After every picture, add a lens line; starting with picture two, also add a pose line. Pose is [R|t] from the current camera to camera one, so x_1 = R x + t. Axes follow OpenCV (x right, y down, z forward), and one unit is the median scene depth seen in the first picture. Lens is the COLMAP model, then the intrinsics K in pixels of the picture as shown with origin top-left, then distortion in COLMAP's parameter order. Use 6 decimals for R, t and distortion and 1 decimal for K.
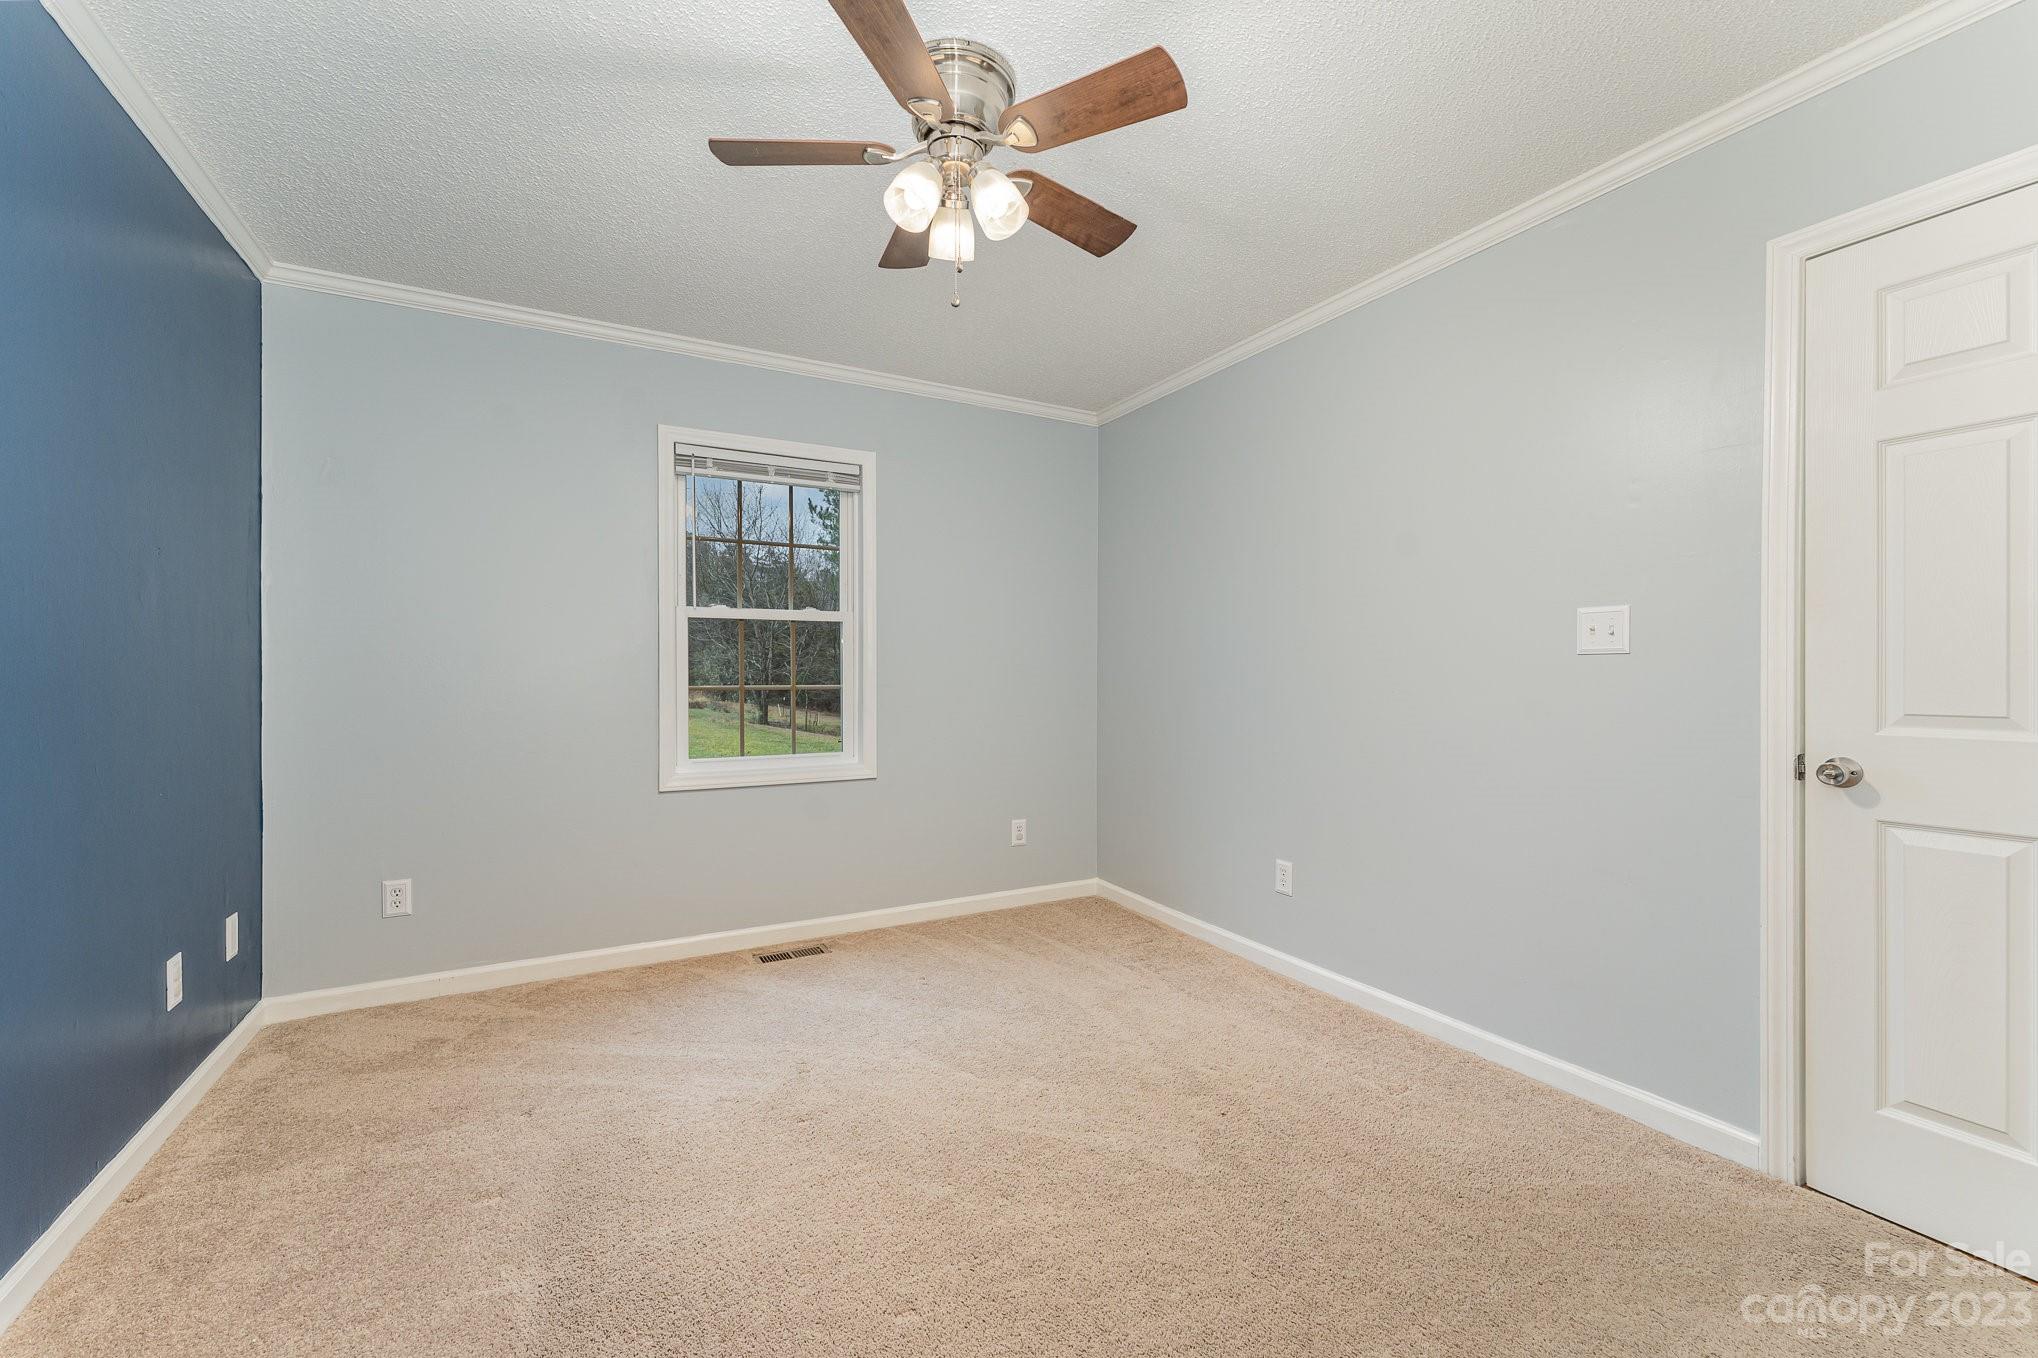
lens RADIAL K [[826.5, 0, 1001.0], [0, 826.5, 678.1], [0, 0, 1]] dist [0.001121, -0.000039]
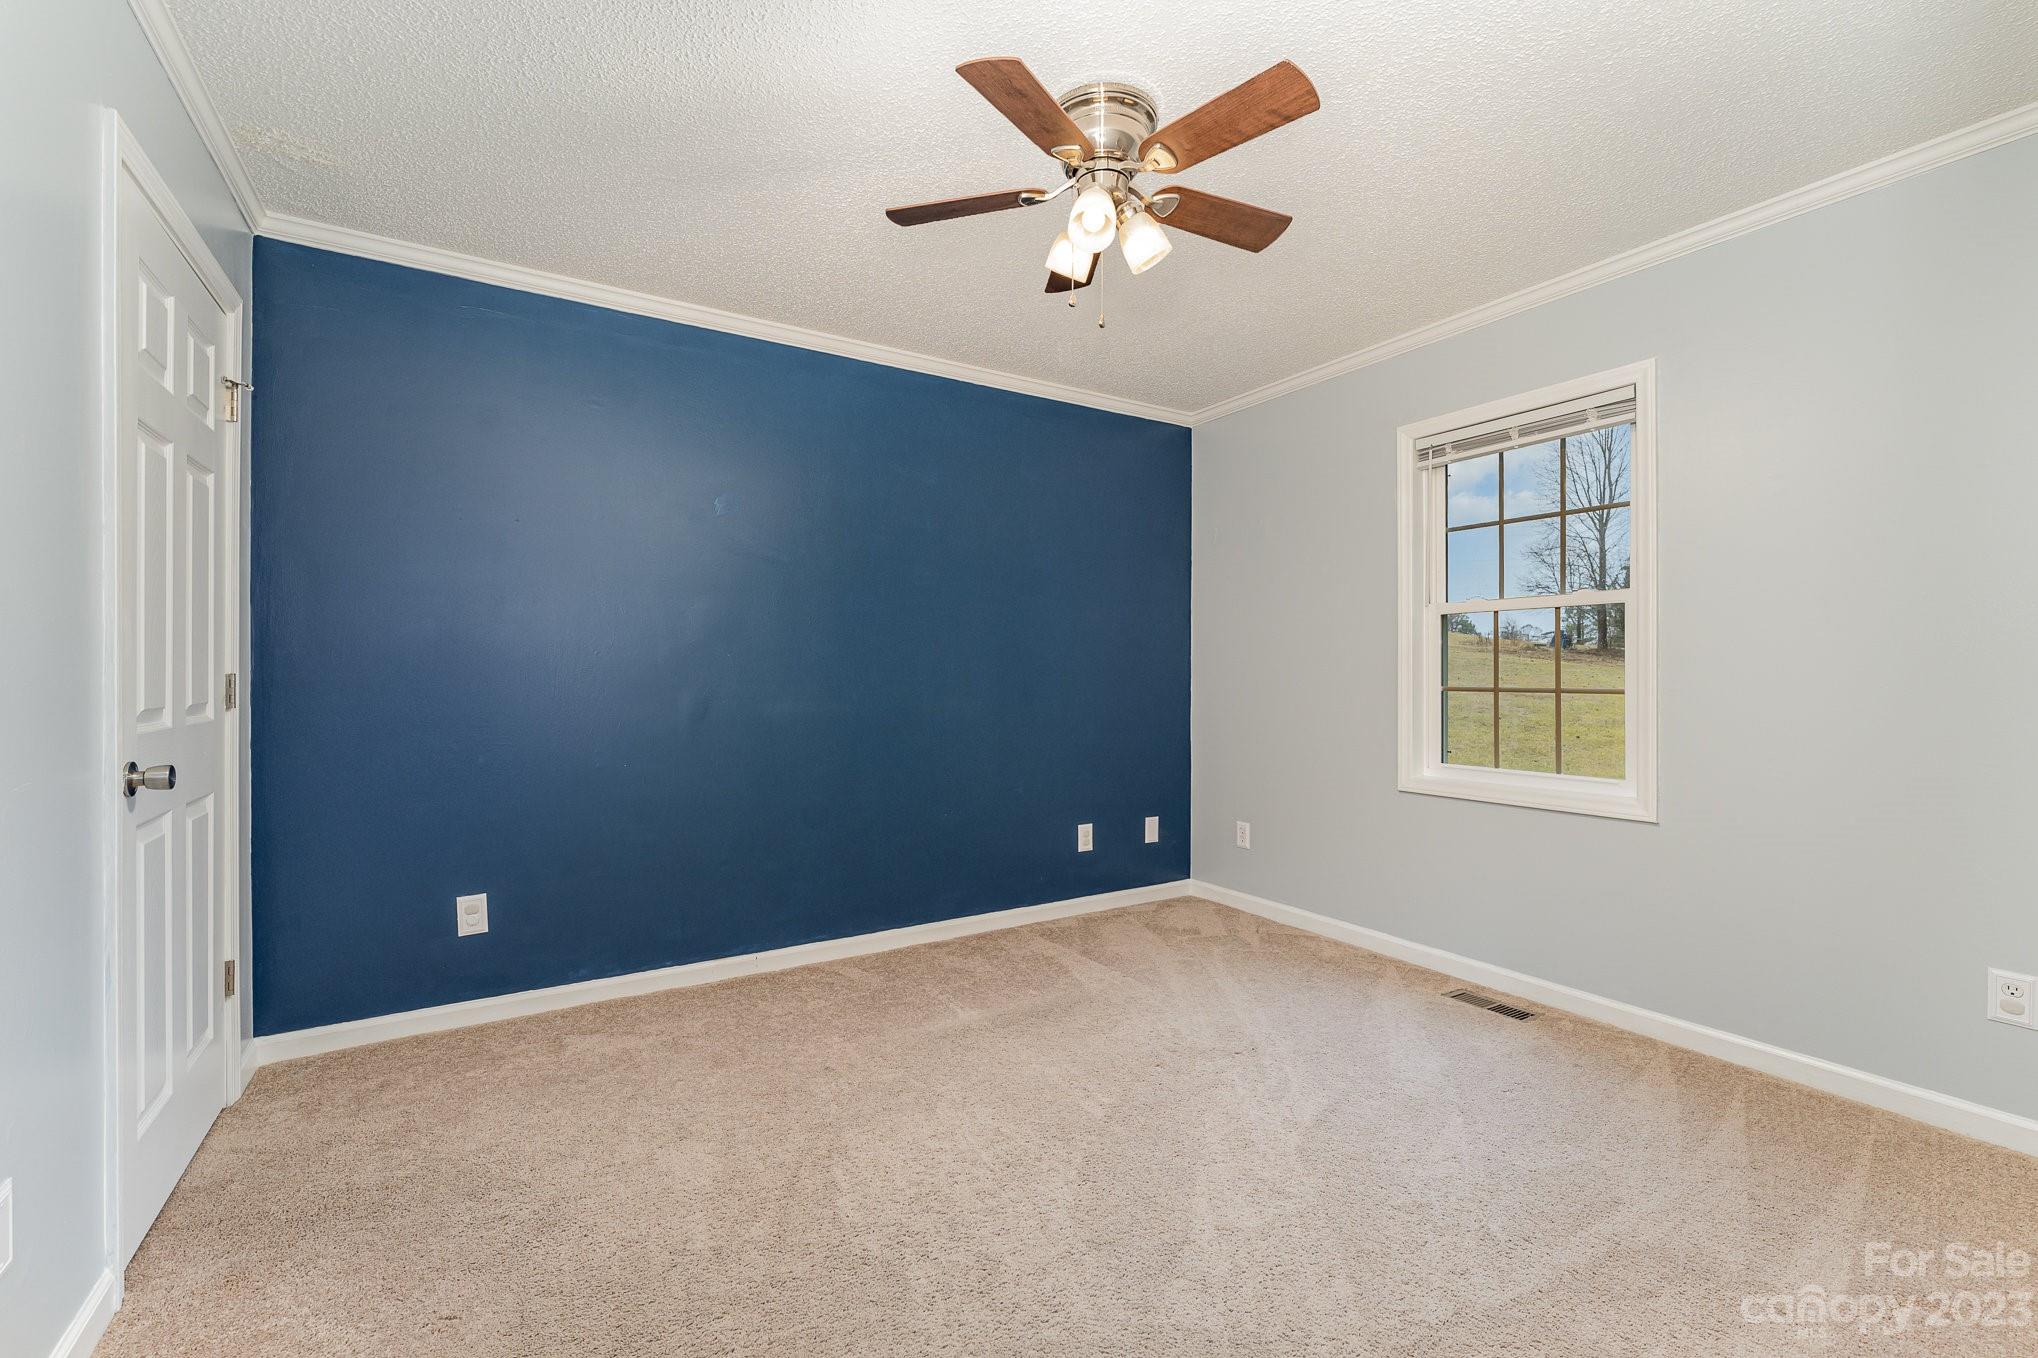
lens RADIAL K [[826.5, 0, 1001.0], [0, 826.5, 678.1], [0, 0, 1]] dist [0.001121, -0.000039]
pose [[0.069450, 0.005522, -0.997570, 0.559672], [-0.003087, 0.999981, 0.005320, -0.004191], [0.997581, 0.002710, 0.069466, 0.442345]]
